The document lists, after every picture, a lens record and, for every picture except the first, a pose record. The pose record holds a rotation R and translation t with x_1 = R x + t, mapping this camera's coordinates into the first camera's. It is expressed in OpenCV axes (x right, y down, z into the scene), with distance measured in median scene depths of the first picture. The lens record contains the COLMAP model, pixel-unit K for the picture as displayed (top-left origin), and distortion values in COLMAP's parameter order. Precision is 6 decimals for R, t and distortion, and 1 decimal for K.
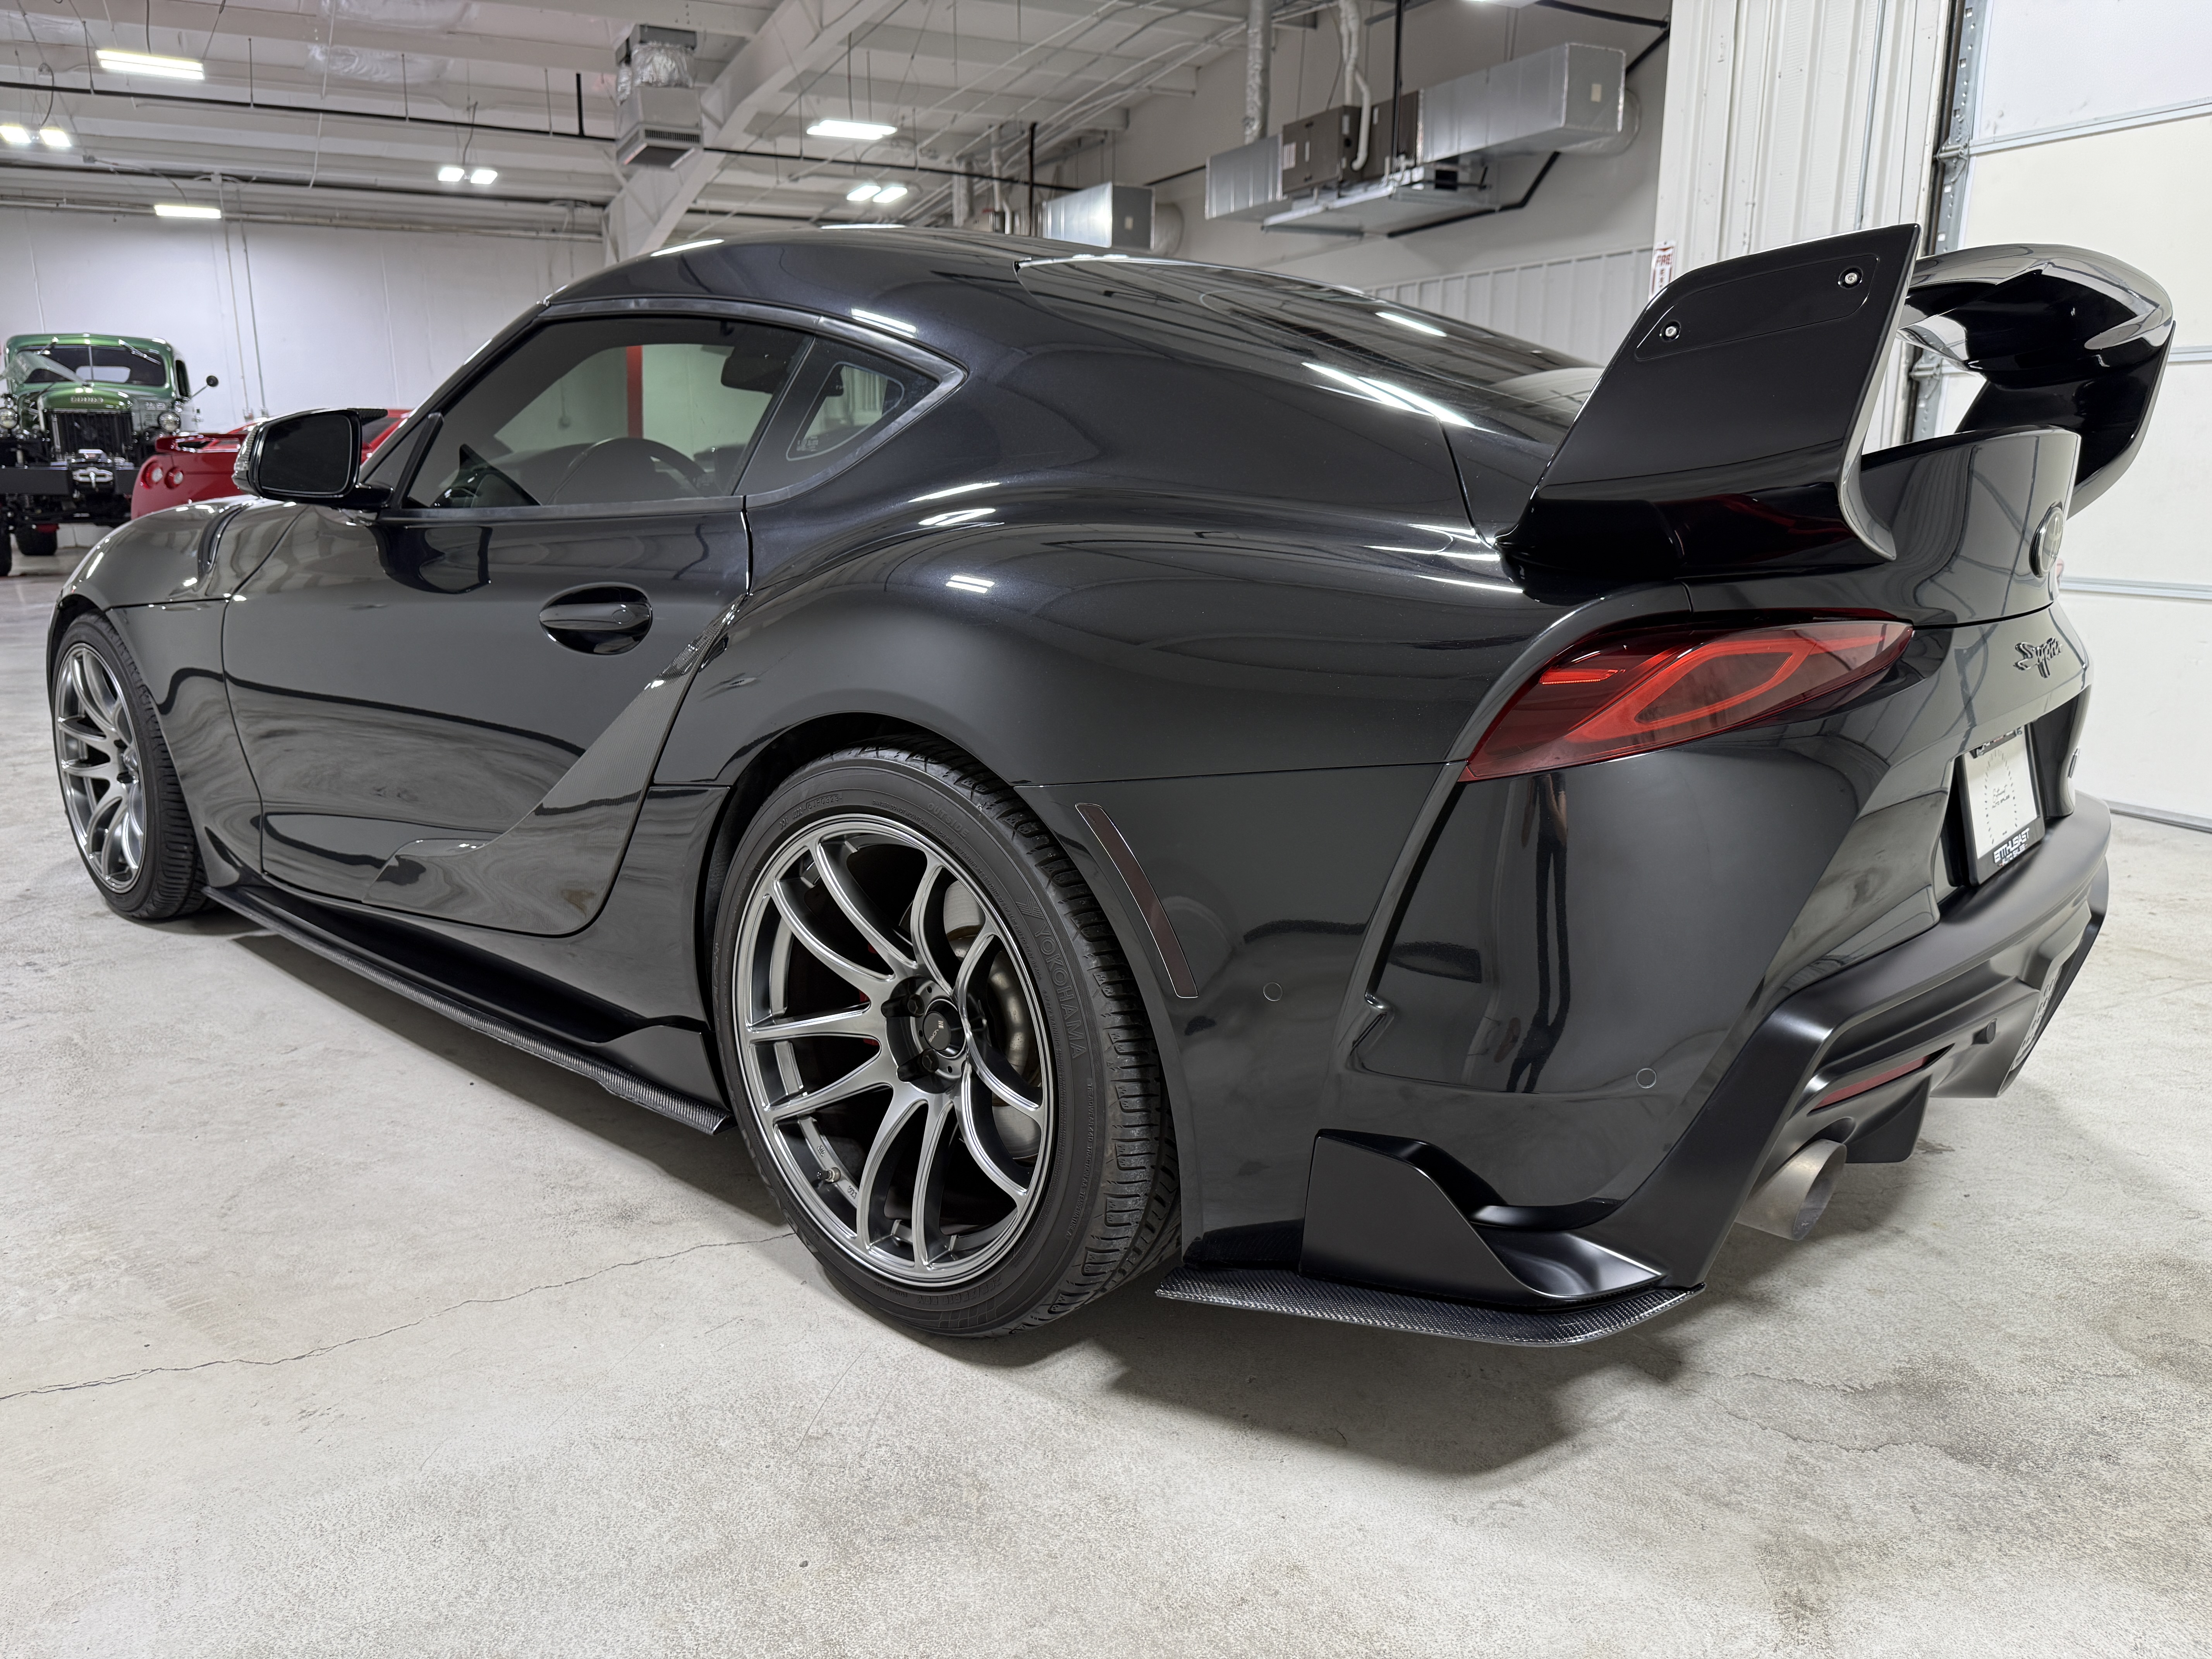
lens RADIAL K [[1569.6, 0, 1092.5], [0, 1569.6, 830.3], [0, 0, 1]] dist [-0.002558, 0.000172]
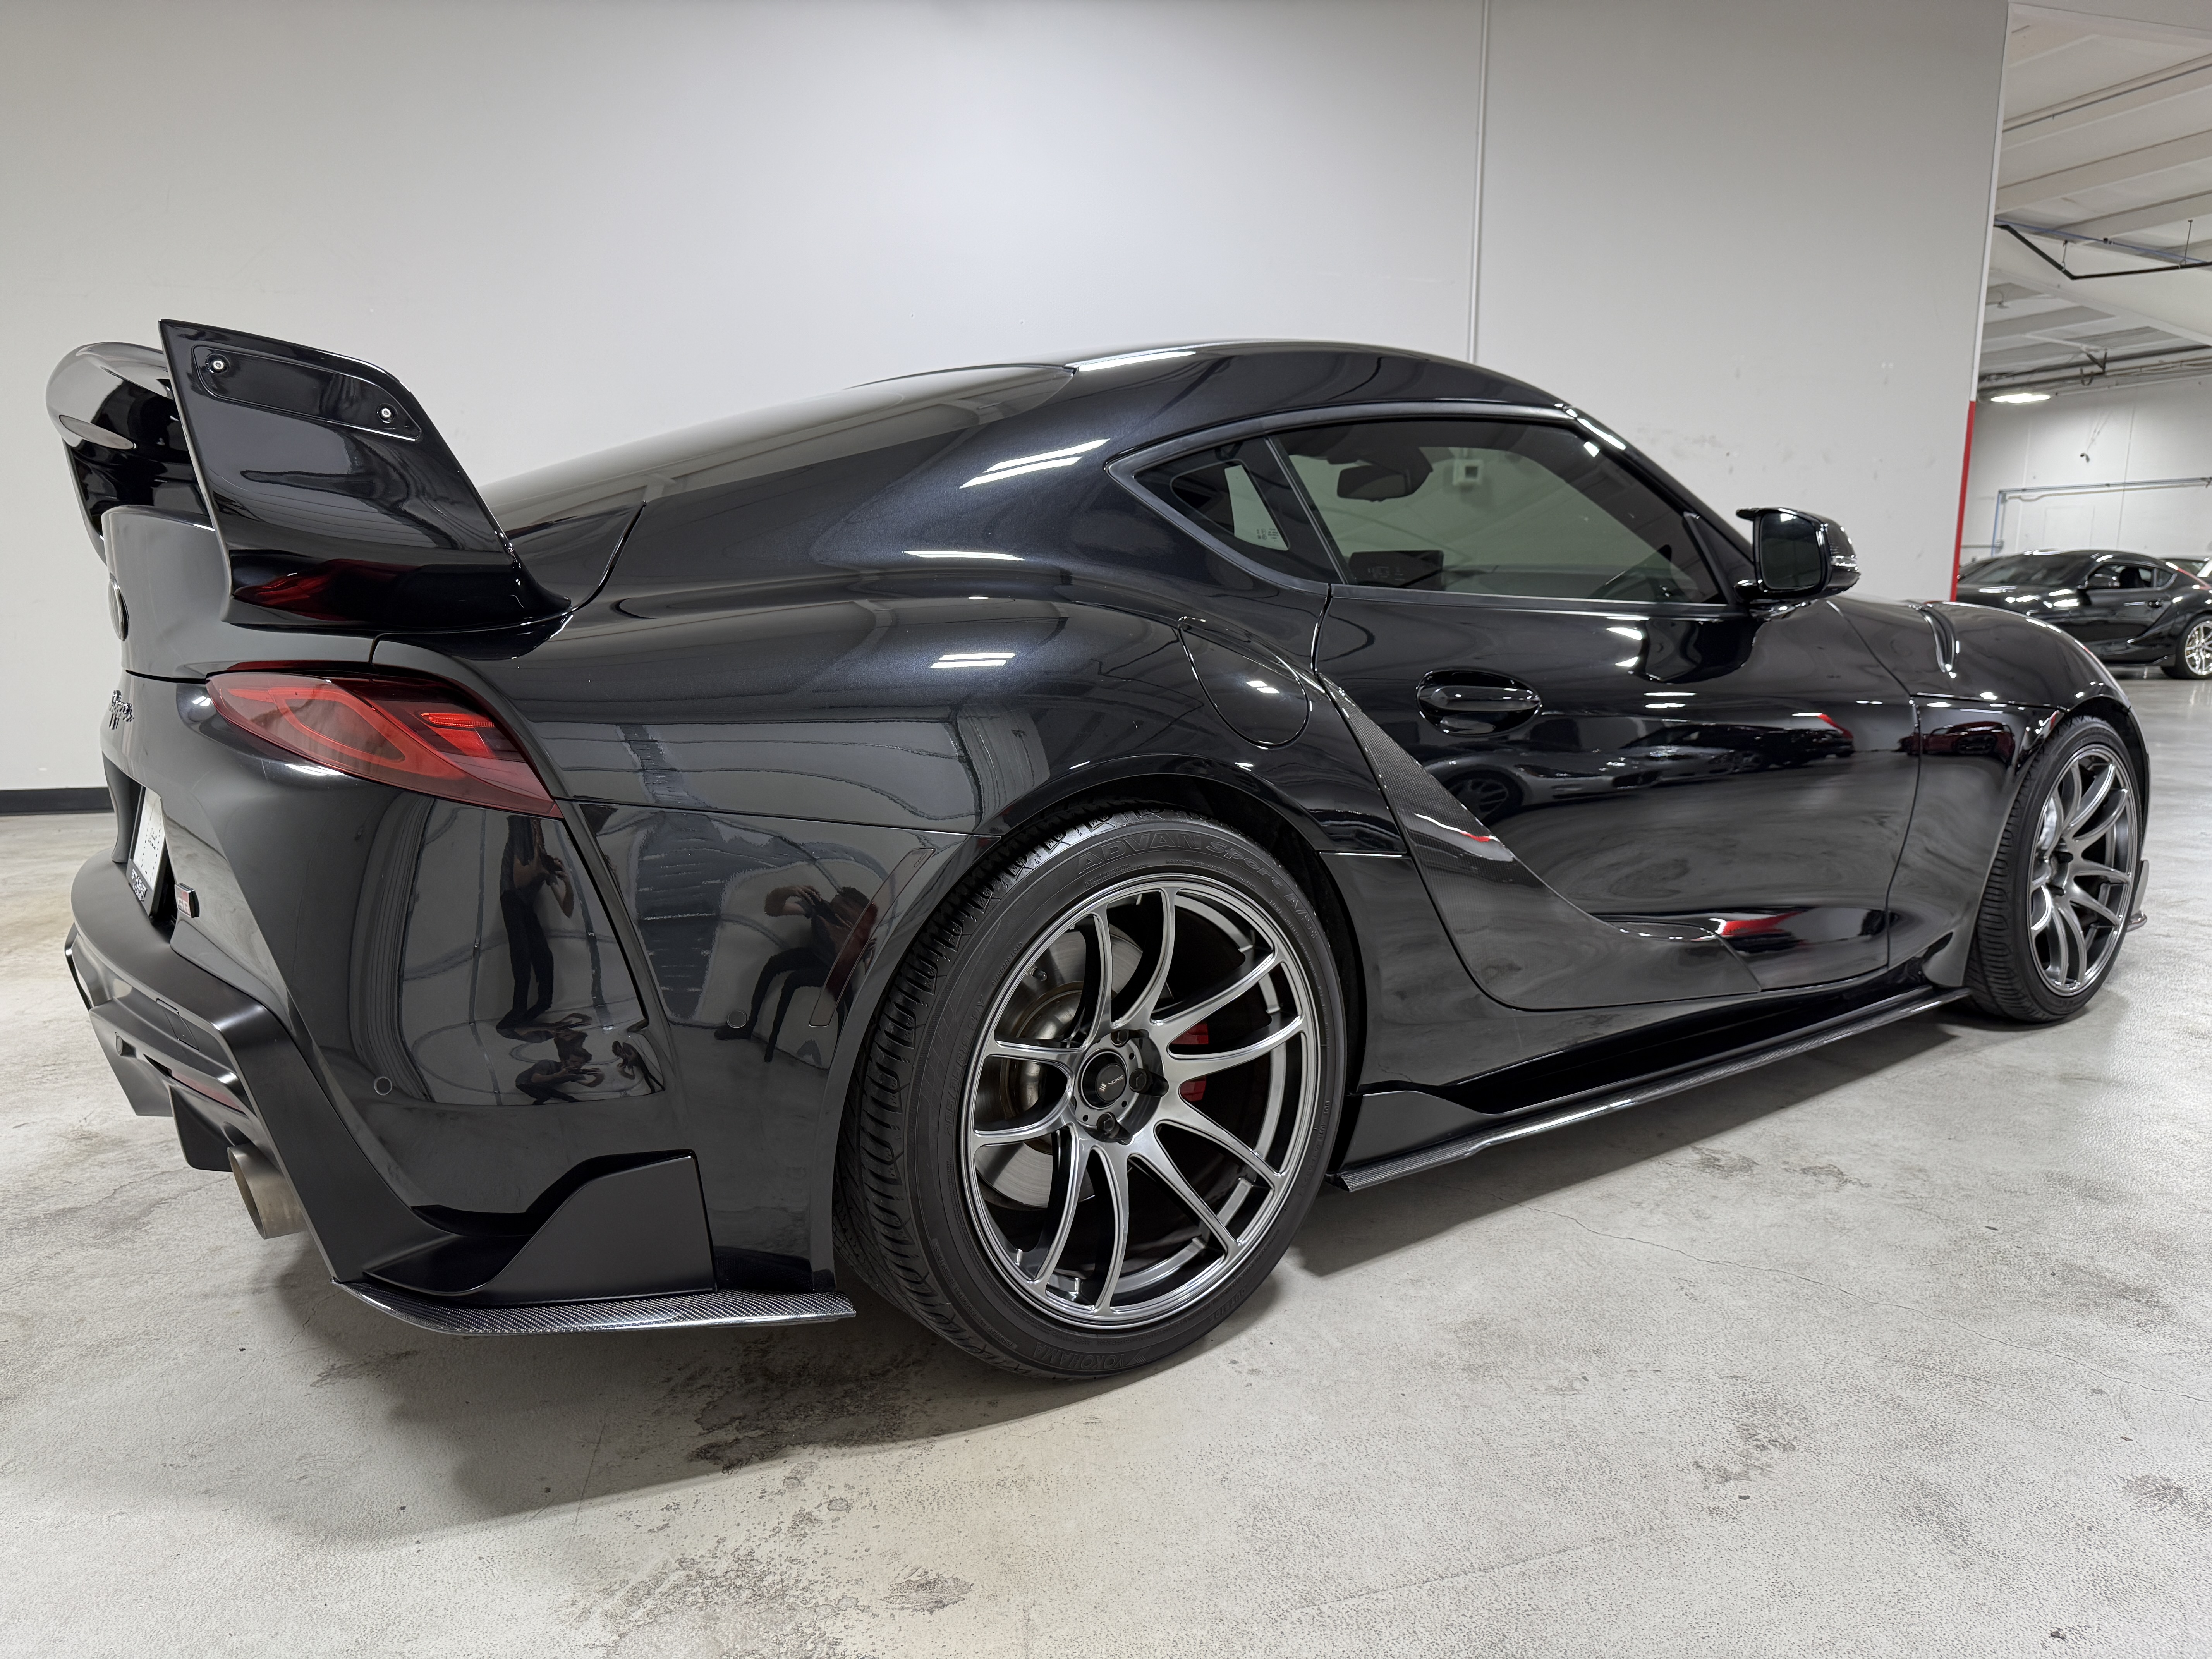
lens RADIAL K [[1564.1, 0, 1112.1], [0, 1564.1, 799.2], [0, 0, 1]] dist [-0.007865, 0.000238]
pose [[-0.194023, 0.141685, -0.970711, 0.200487], [-0.234568, 0.954111, 0.186147, -0.054843], [0.952540, 0.263814, -0.151884, 0.238552]]
